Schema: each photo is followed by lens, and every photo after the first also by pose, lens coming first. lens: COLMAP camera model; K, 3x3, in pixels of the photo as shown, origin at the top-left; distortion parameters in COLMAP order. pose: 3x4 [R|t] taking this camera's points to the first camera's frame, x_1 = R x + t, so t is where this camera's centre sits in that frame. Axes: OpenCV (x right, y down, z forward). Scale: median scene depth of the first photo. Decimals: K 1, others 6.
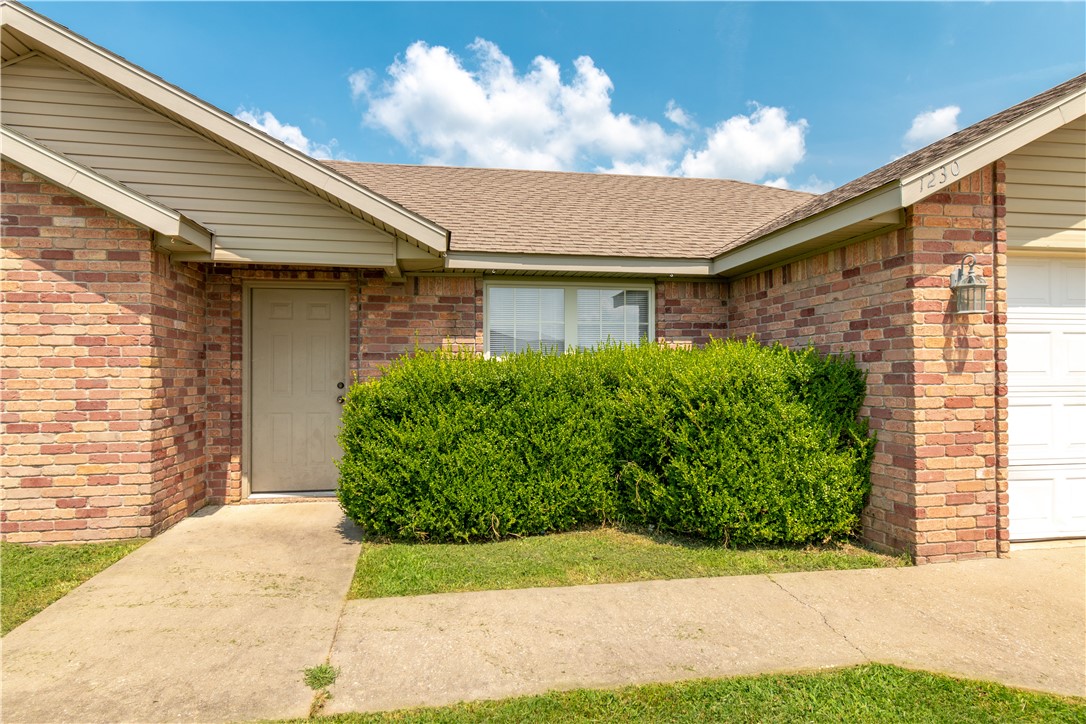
lens RADIAL K [[611.1, 0, 539.4], [0, 611.1, 354.0], [0, 0, 1]] dist [0.002795, 0.000356]
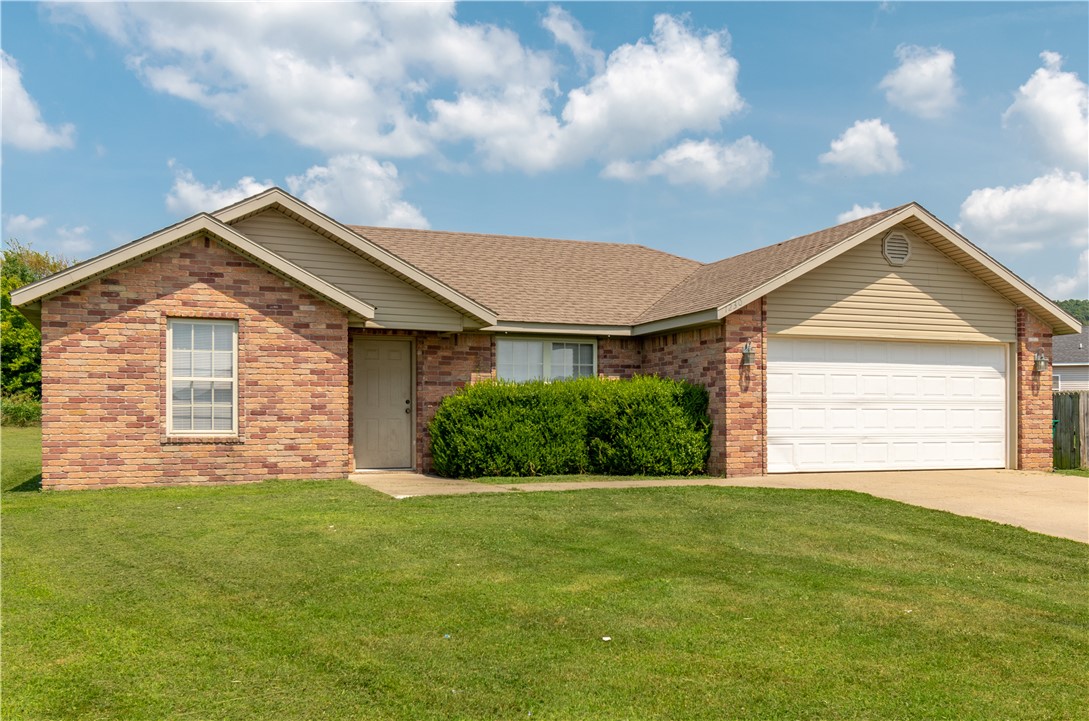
lens RADIAL K [[973.9, 0, 544.3], [0, 973.9, 370.2], [0, 0, 1]] dist [0.091338, 0.003257]
pose [[0.975464, 0.012992, 0.219773, -0.720541], [-0.006819, 0.999561, -0.028826, 0.053950], [-0.220051, 0.026620, 0.975125, -2.061459]]
